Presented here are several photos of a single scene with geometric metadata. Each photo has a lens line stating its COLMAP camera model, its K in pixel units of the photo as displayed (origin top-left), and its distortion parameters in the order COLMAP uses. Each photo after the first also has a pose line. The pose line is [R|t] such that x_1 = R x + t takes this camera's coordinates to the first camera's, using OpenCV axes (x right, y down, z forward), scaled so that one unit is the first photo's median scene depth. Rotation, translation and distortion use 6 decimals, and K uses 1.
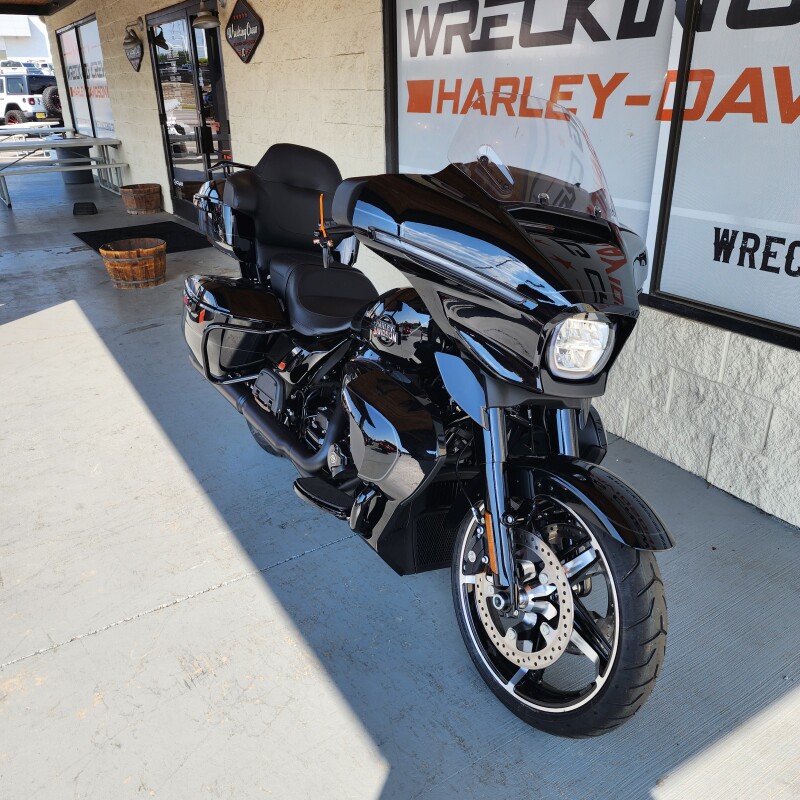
lens RADIAL K [[713.7, 0, 414.9], [0, 713.7, 393.0], [0, 0, 1]] dist [0.040136, -0.009137]
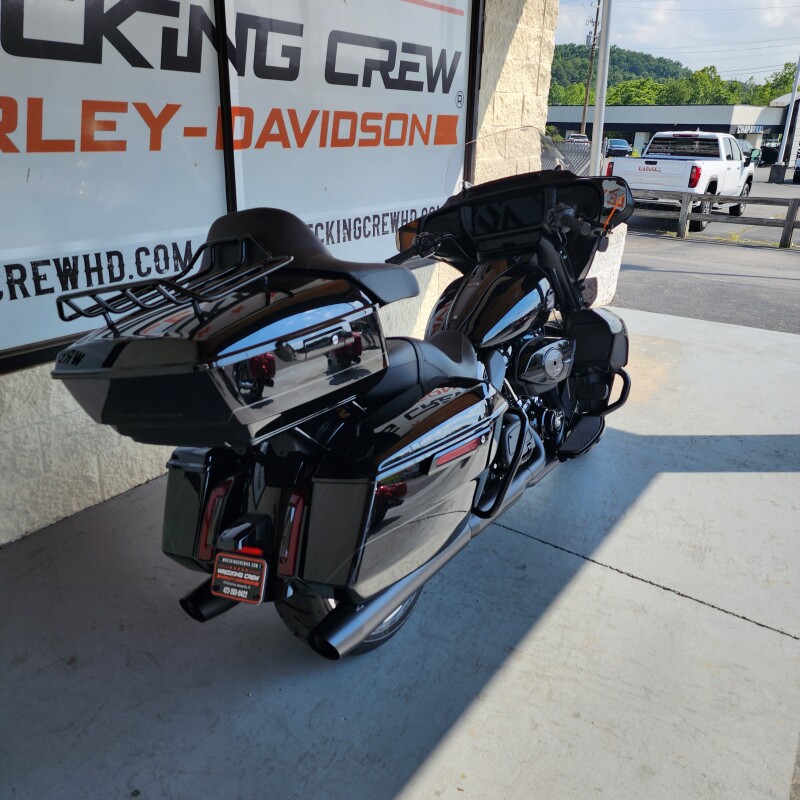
lens RADIAL K [[700.9, 0, 386.7], [0, 700.9, 395.6], [0, 0, 1]] dist [0.035440, -0.004528]
pose [[-0.376074, -0.328576, 0.866375, -0.858033], [0.349972, 0.815387, 0.461154, -0.501021], [-0.857956, 0.476635, -0.191653, 1.218360]]
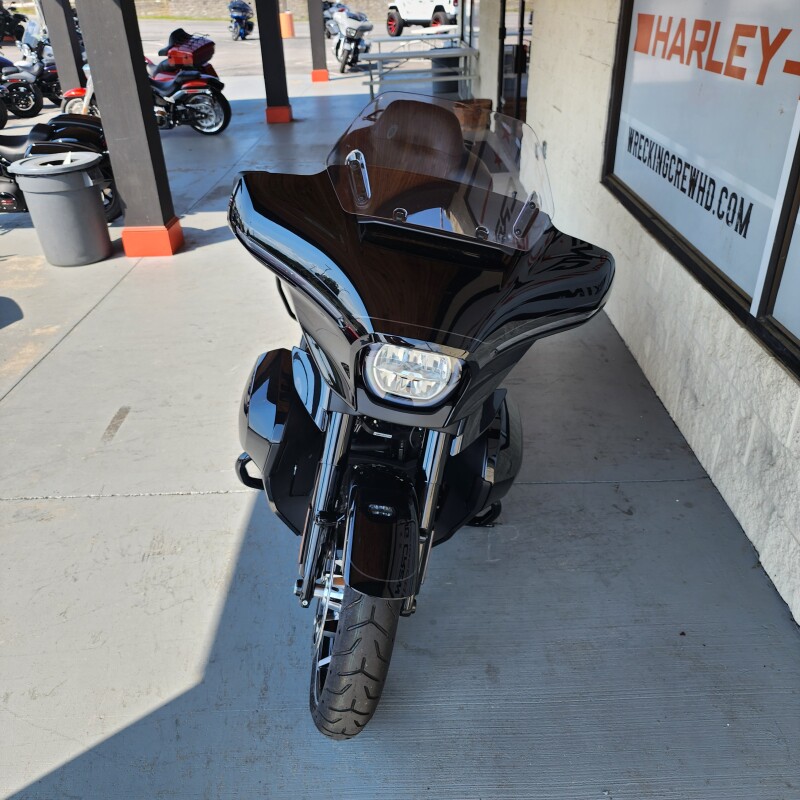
lens RADIAL K [[723.2, 0, 400.0], [0, 723.2, 400.0], [0, 0, 1]] dist [0.036247, -0.013481]
pose [[0.842357, 0.252670, -0.476017, 0.446356], [-0.190662, 0.965878, 0.175294, -0.128792], [0.504066, -0.056902, 0.861789, 0.101024]]
